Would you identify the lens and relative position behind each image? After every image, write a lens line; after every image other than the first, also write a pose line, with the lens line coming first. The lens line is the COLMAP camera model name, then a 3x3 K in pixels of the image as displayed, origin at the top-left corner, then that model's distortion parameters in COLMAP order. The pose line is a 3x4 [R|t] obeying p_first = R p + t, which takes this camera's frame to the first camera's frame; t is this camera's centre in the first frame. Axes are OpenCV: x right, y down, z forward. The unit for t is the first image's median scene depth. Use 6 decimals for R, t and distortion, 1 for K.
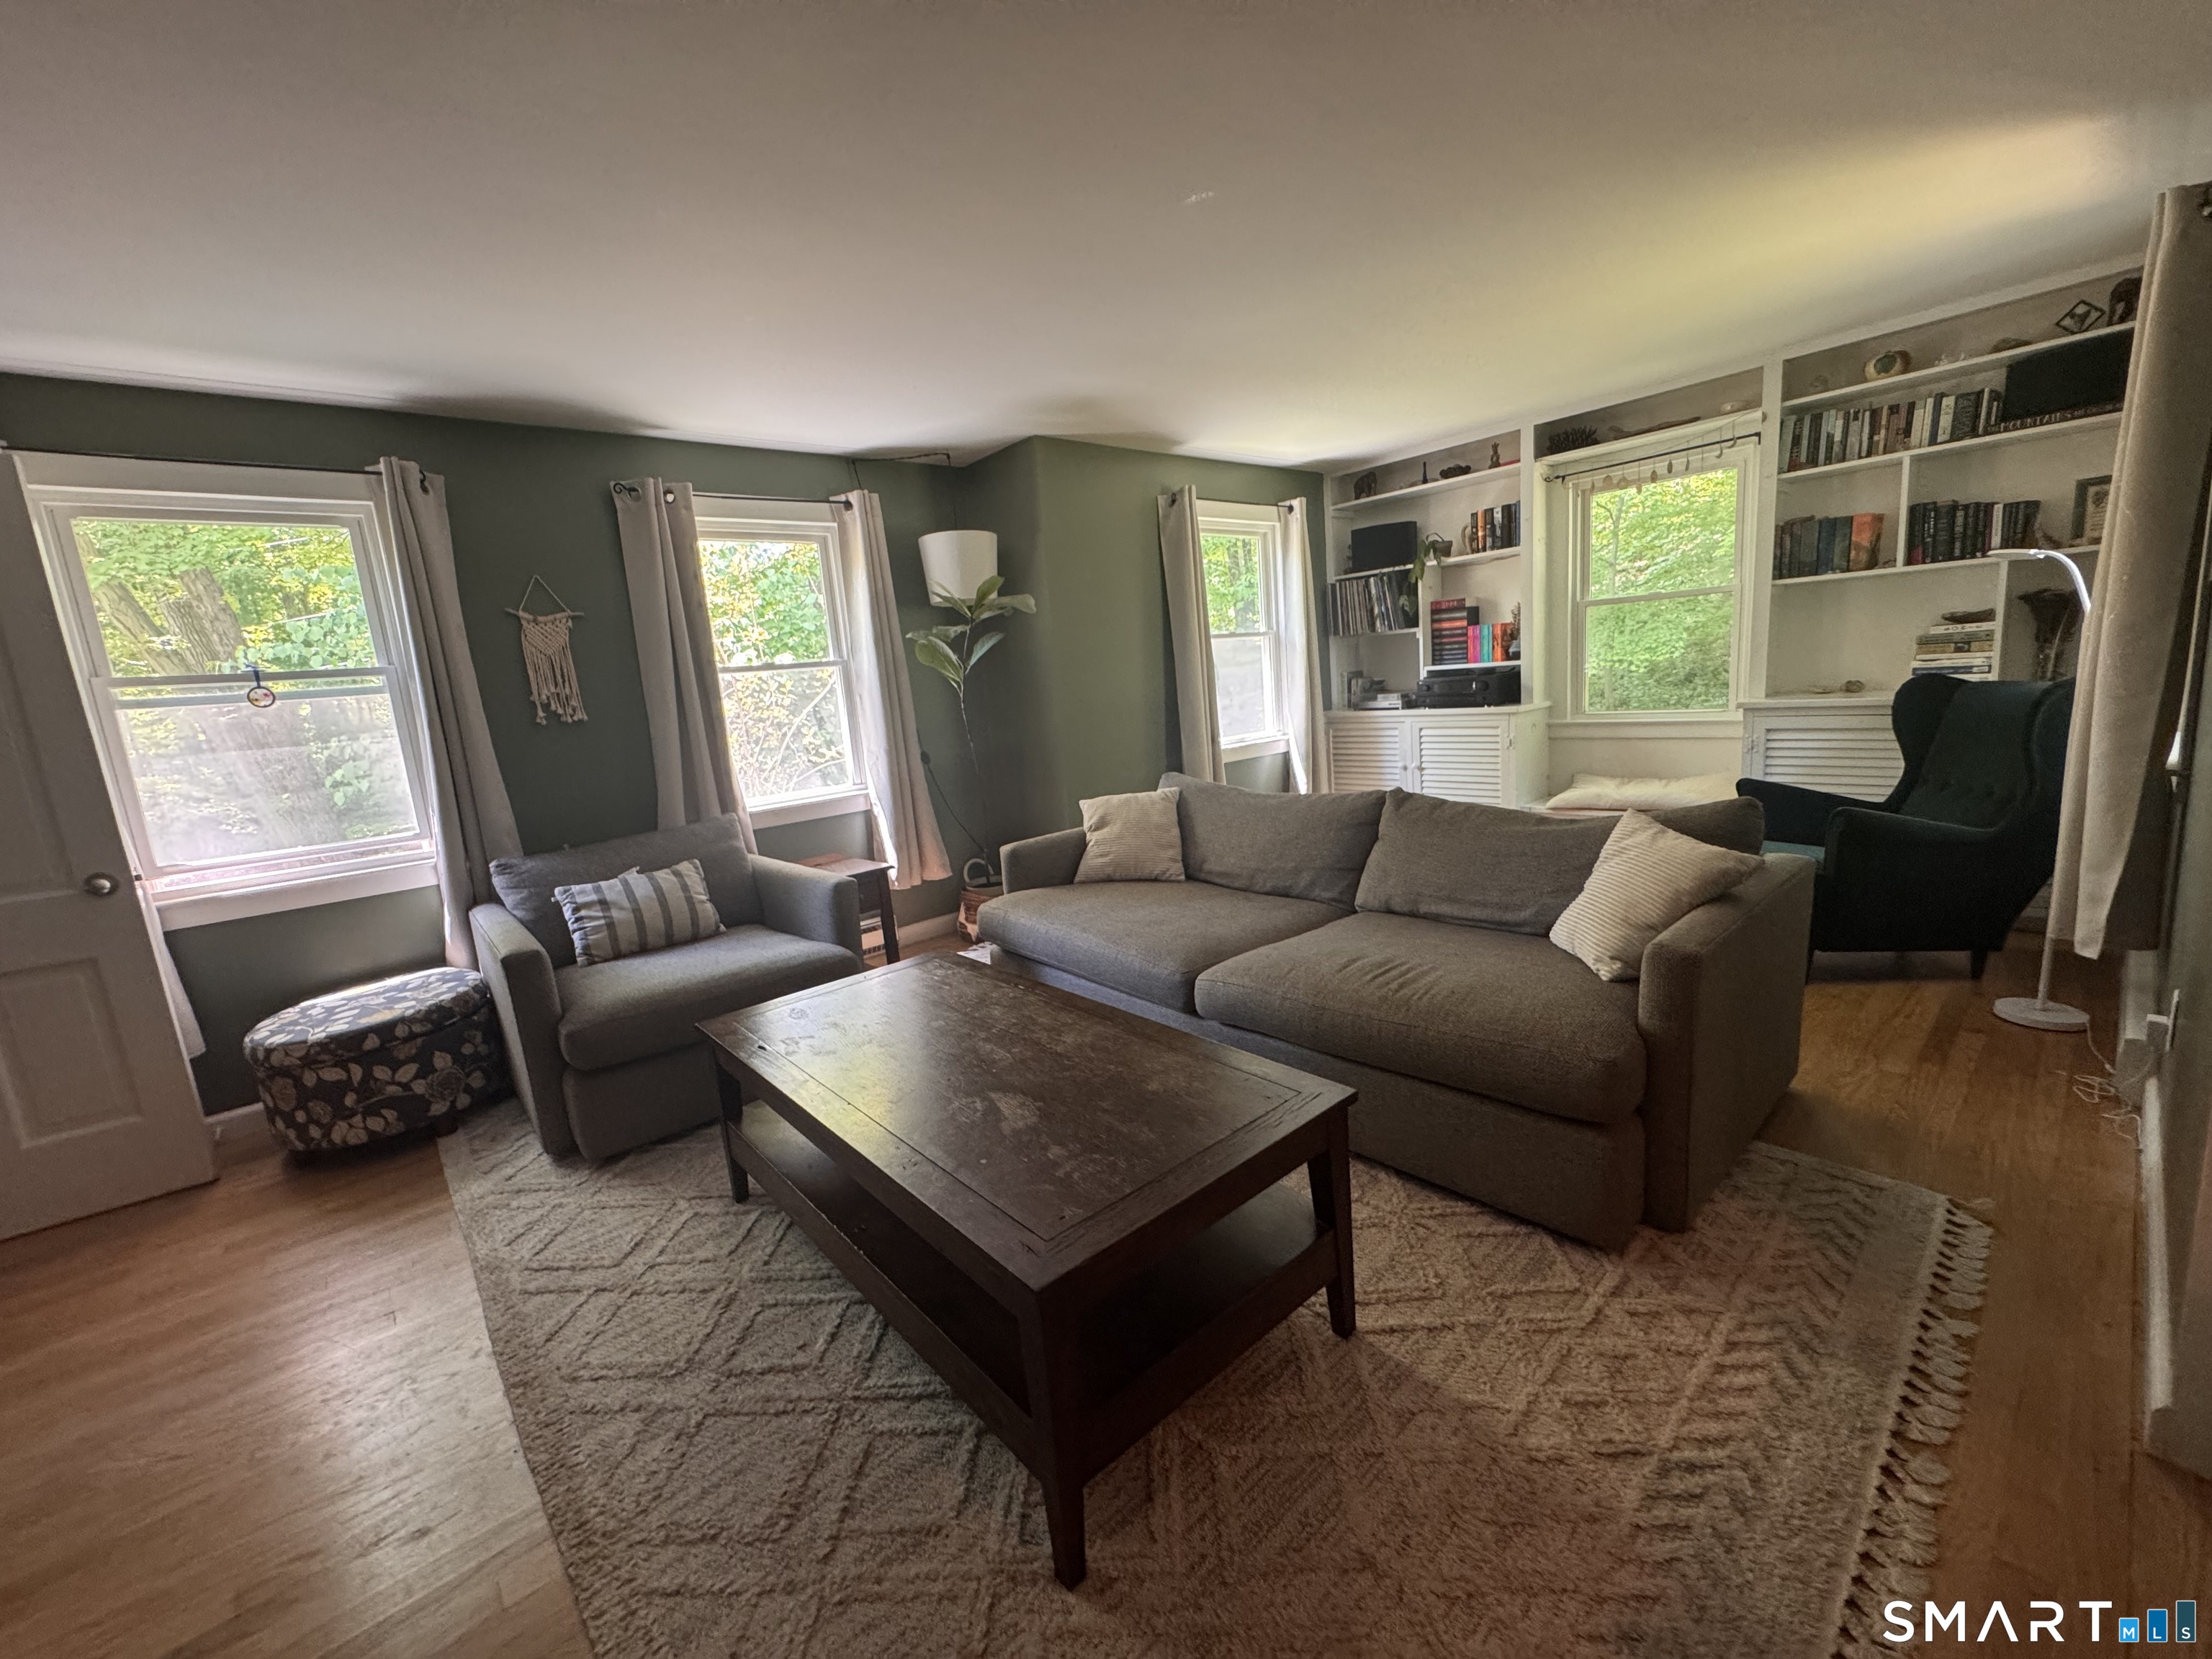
lens RADIAL K [[885.5, 0, 1100.6], [0, 885.5, 832.6], [0, 0, 1]] dist [-0.000144, -0.000156]
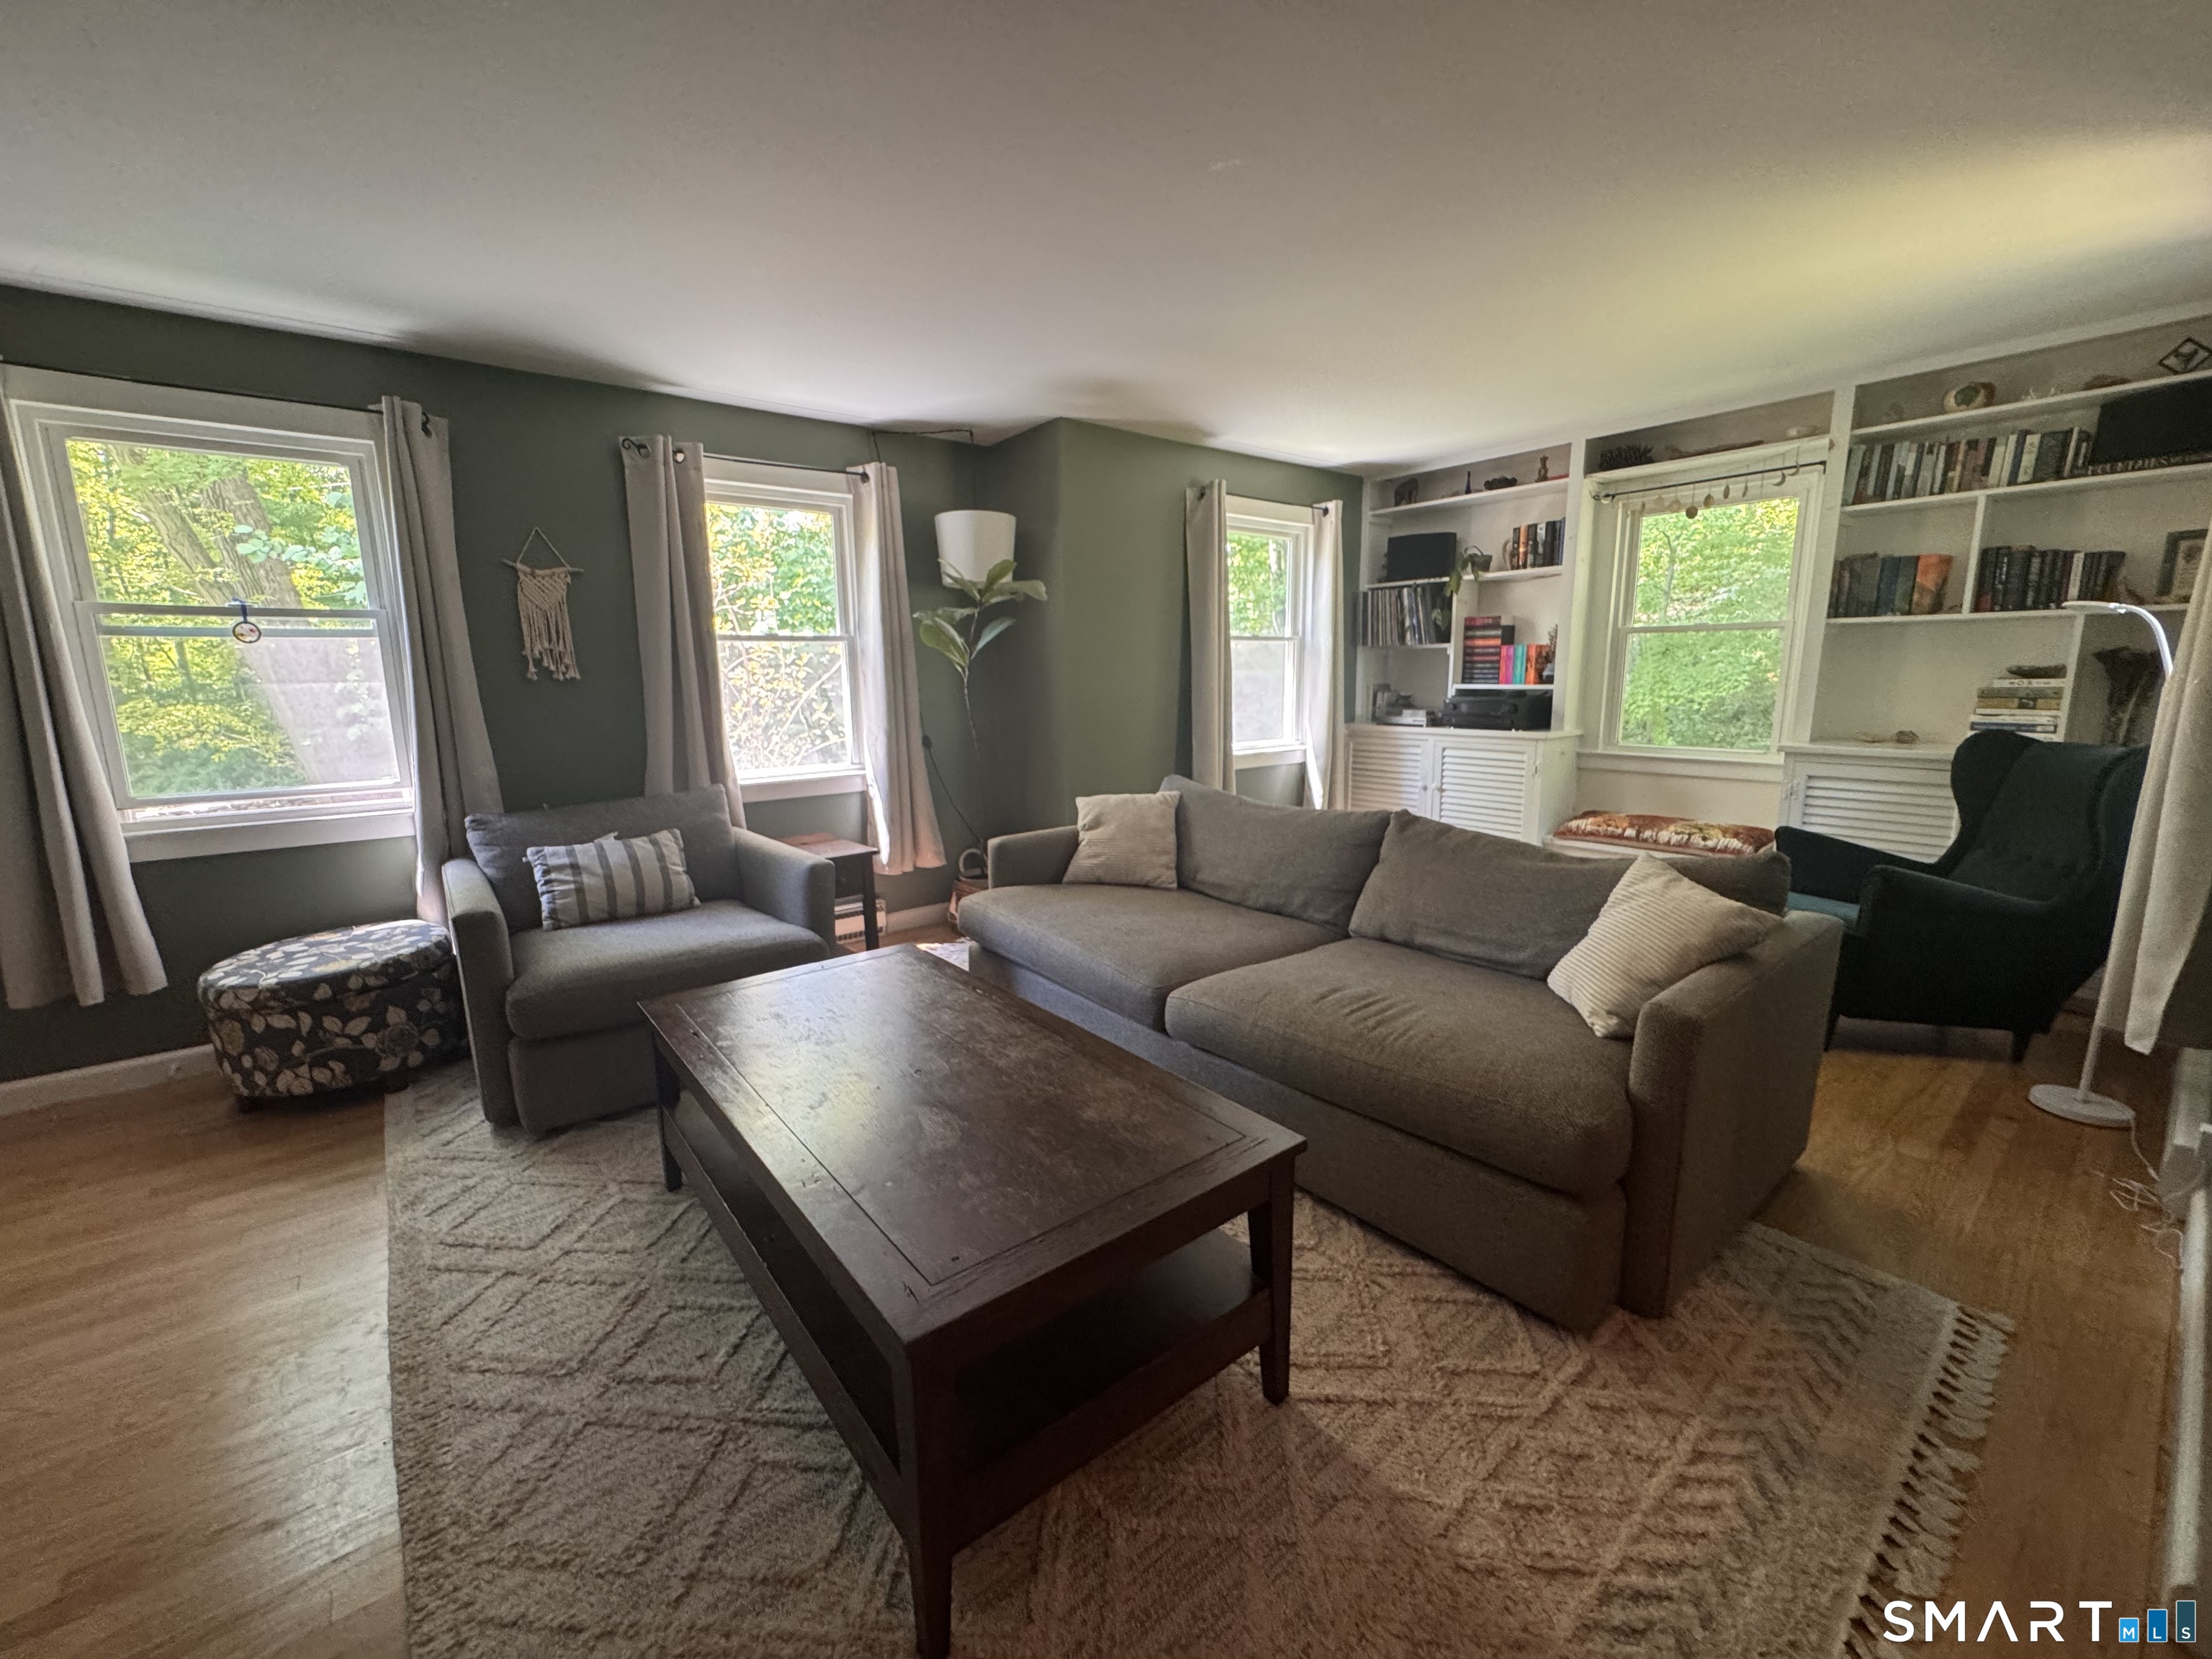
lens RADIAL K [[889.4, 0, 1101.9], [0, 889.4, 831.3], [0, 0, 1]] dist [-0.001541, 0.000139]
pose [[0.996782, 0.074713, -0.029053, 0.047665], [-0.074586, 0.997200, 0.005427, -0.009400], [0.029377, -0.003242, 0.999563, 0.043668]]
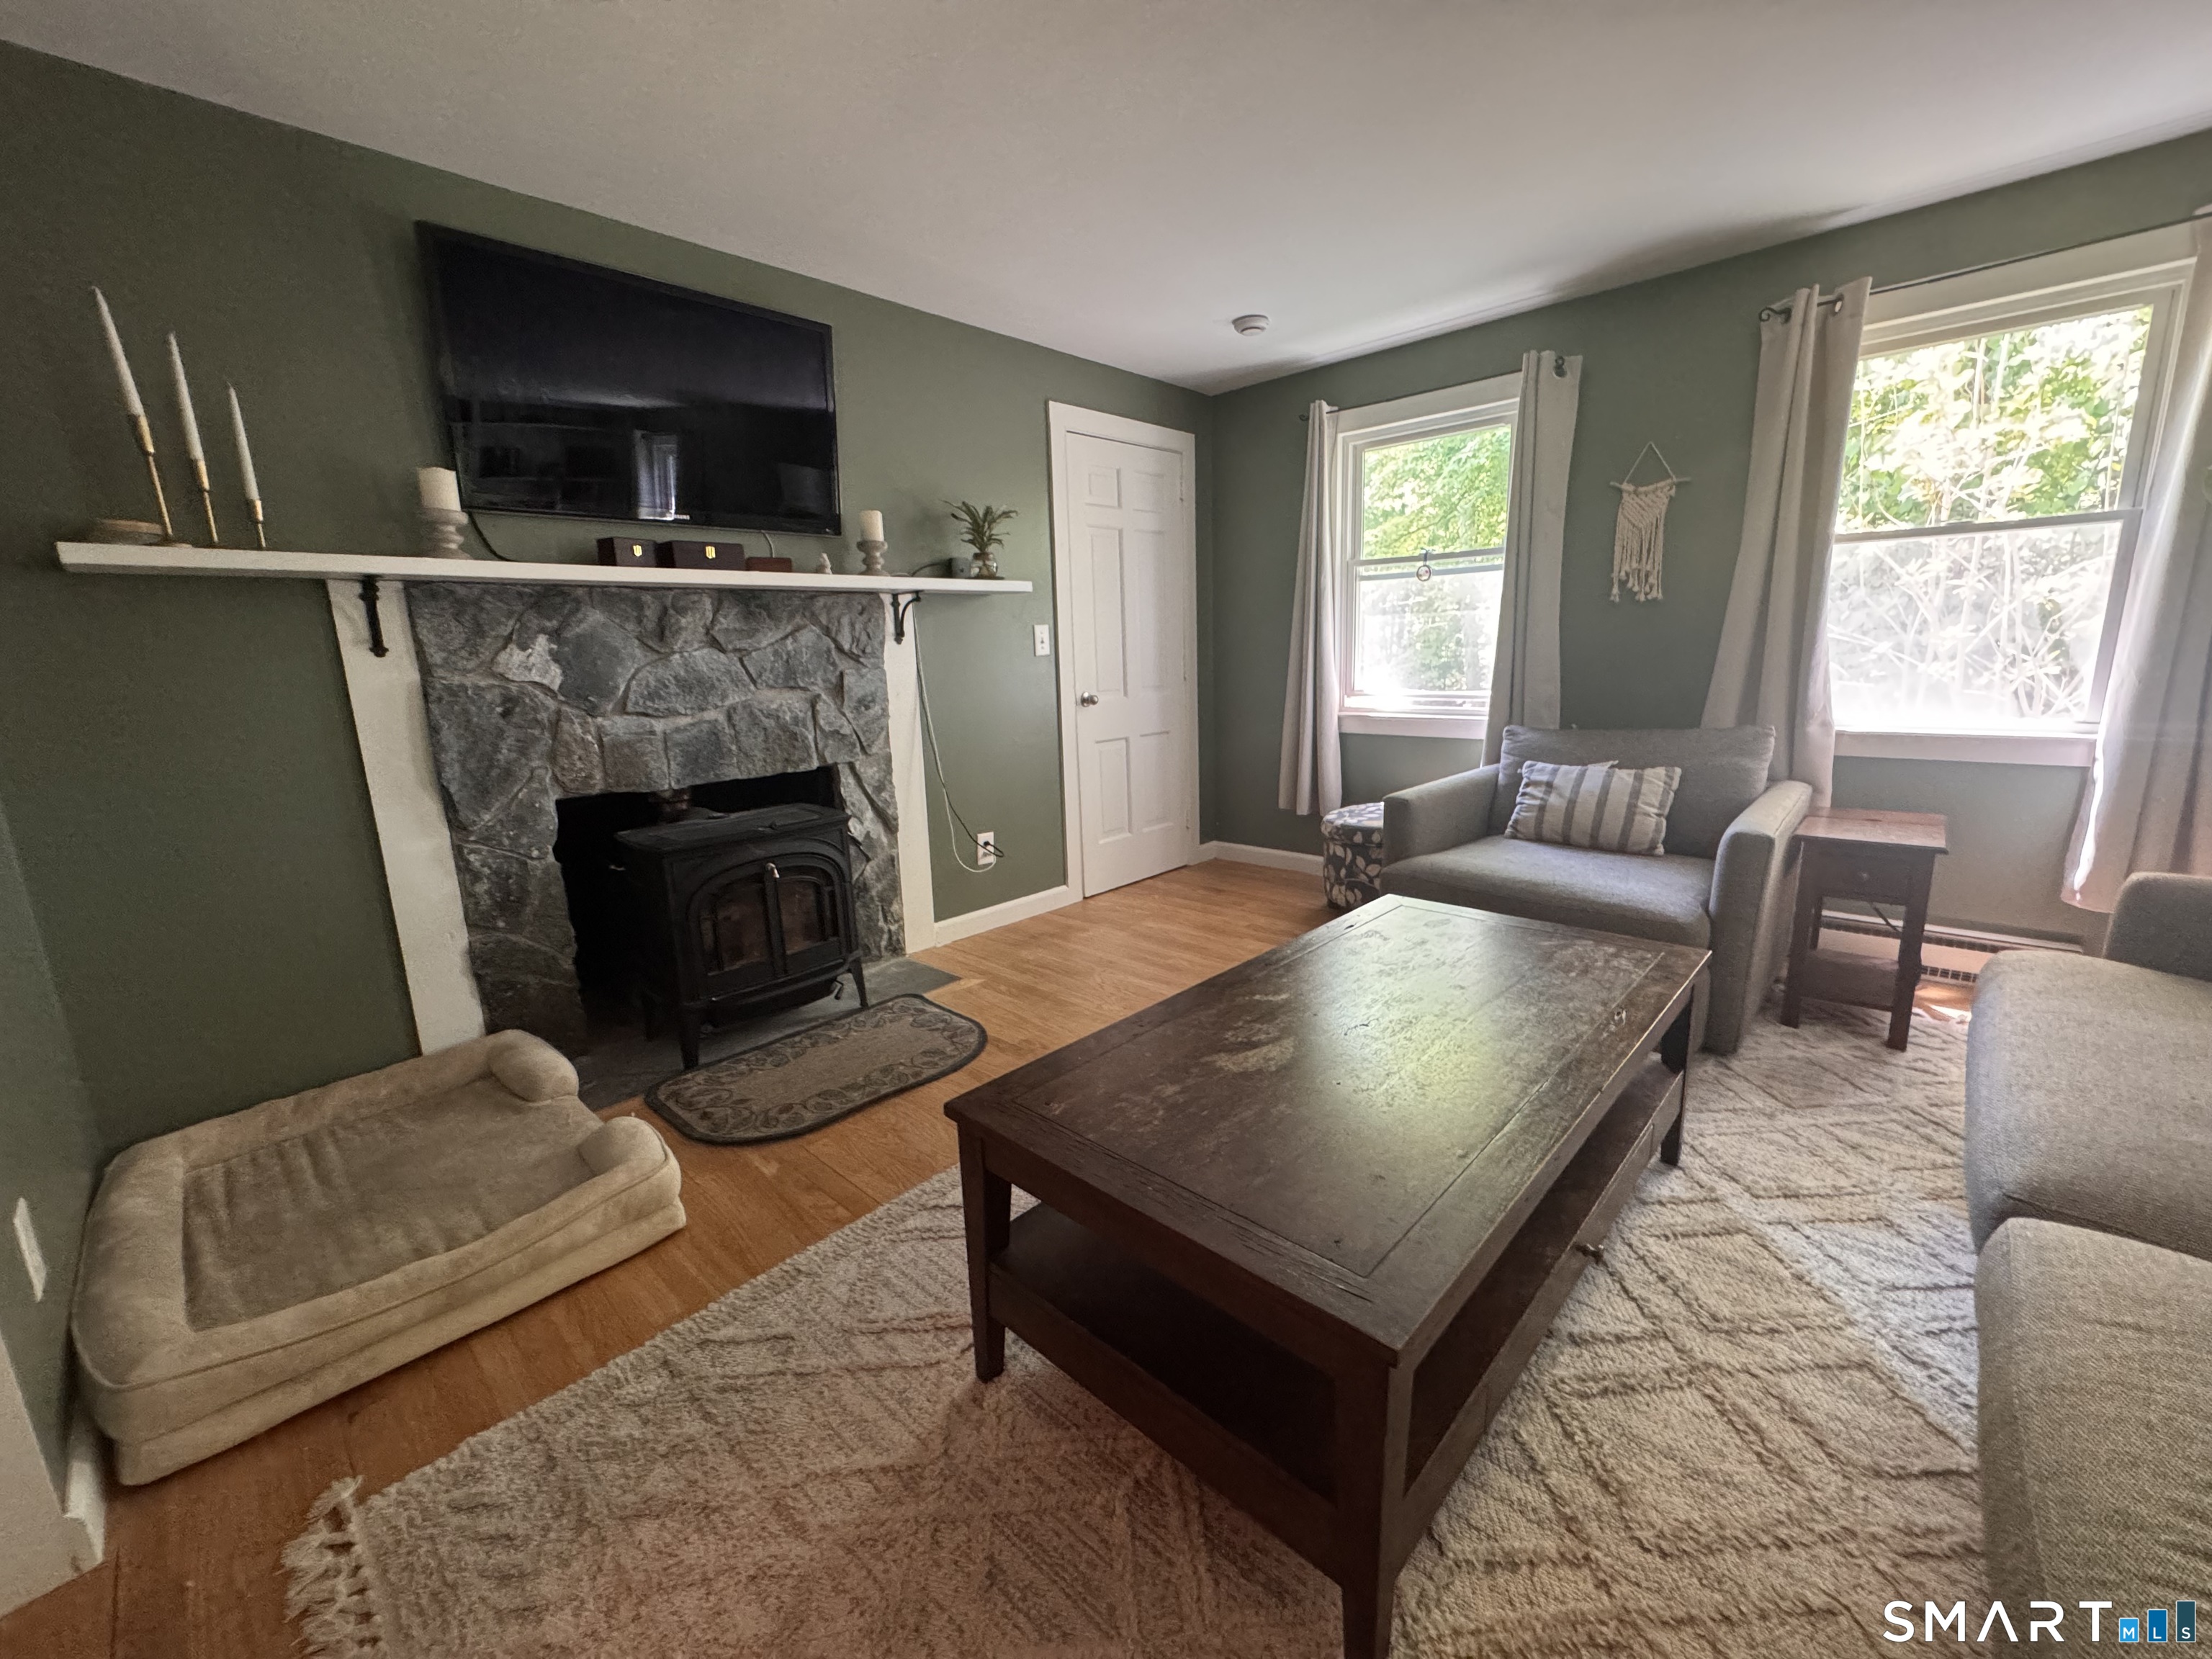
lens RADIAL K [[885.9, 0, 1106.0], [0, 885.9, 829.5], [0, 0, 1]] dist [-0.000144, 0.000008]
pose [[0.101490, 0.279960, -0.954632, 0.405782], [-0.148584, 0.953089, 0.263711, -0.071130], [0.983678, 0.115079, 0.138327, 0.421059]]
